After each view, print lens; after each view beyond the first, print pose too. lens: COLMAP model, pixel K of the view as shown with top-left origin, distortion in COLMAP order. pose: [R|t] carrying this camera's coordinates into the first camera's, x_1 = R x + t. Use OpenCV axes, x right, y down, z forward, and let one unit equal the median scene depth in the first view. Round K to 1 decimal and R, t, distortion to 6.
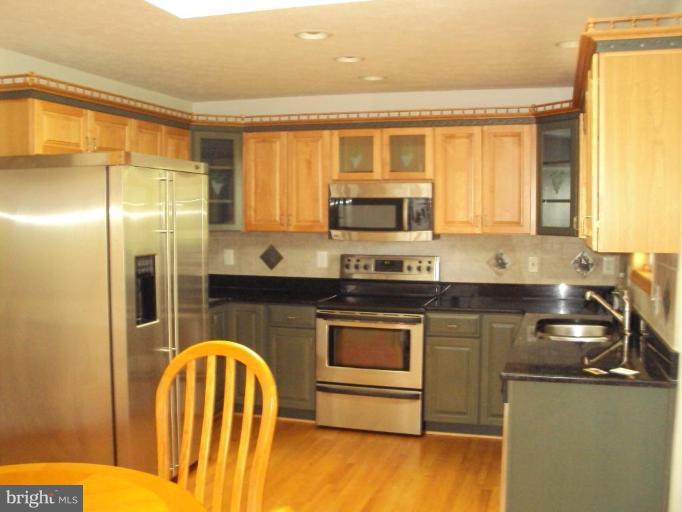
lens RADIAL K [[716.4, 0, 341.0], [0, 716.4, 256.0], [0, 0, 1]] dist [-0.257596, 0.326891]
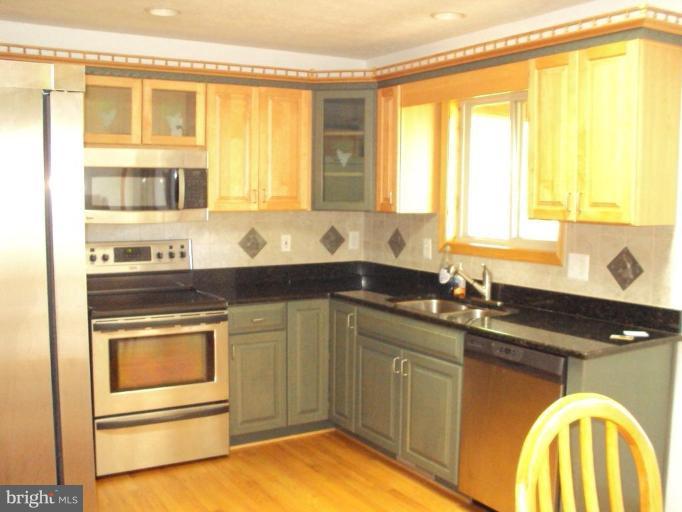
lens RADIAL K [[716.4, 0, 341.0], [0, 716.4, 256.0], [0, 0, 1]] dist [-0.257596, 0.326891]
pose [[0.657883, -0.064824, 0.750325, -0.395926], [0.037295, 0.997871, 0.053510, -0.018840], [-0.752196, -0.007220, 0.658900, 0.343708]]
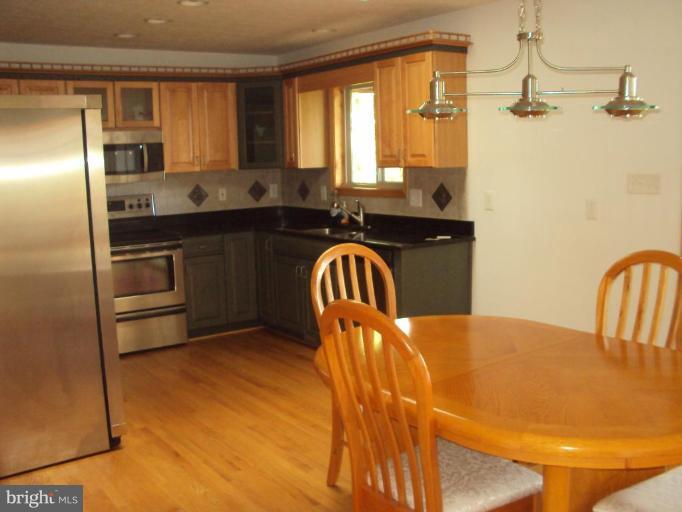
lens RADIAL K [[716.4, 0, 341.0], [0, 716.4, 256.0], [0, 0, 1]] dist [-0.257596, 0.326891]
pose [[0.603822, -0.132280, 0.786067, -0.629736], [0.076317, 0.991198, 0.108176, 0.000220], [-0.793457, -0.005328, 0.608602, 0.066553]]
